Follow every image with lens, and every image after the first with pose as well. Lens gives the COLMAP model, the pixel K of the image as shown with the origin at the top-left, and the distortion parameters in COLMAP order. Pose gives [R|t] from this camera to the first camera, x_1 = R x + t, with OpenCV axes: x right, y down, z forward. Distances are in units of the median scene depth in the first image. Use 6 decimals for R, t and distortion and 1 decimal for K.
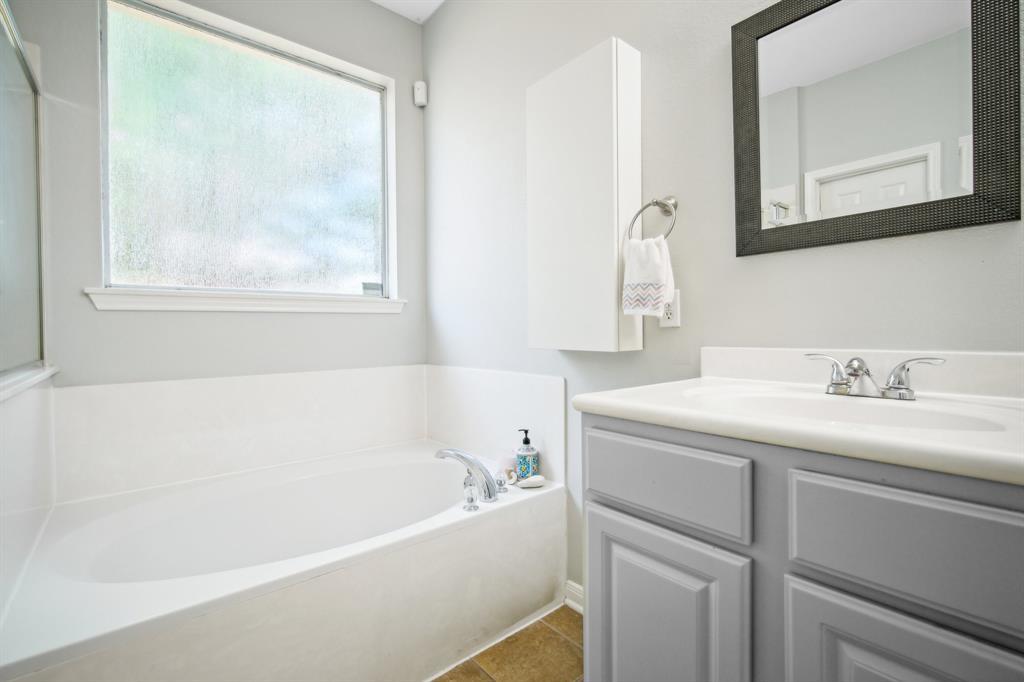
lens RADIAL K [[453.0, 0, 511.2], [0, 453.0, 336.9], [0, 0, 1]] dist [-0.000003, -0.000362]
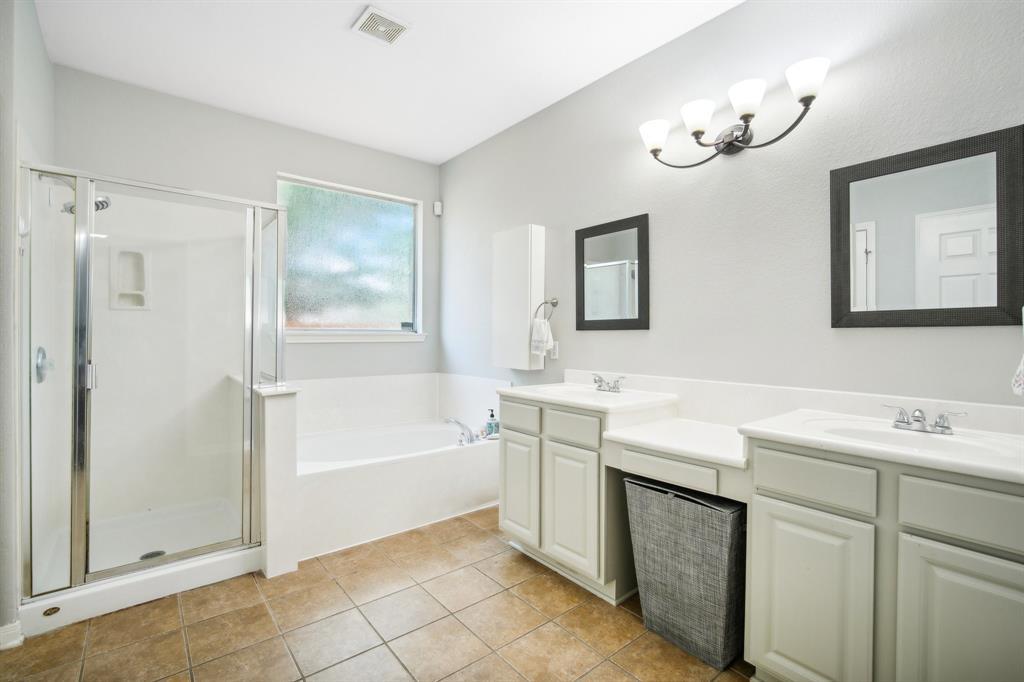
lens RADIAL K [[453.0, 0, 511.6], [0, 453.0, 340.9], [0, 0, 1]] dist [-0.000003, -0.000362]
pose [[0.999702, 0.016009, -0.018406, 0.155164], [-0.016055, 0.999868, -0.002394, -0.082282], [0.018365, 0.002689, 0.999828, -0.943308]]
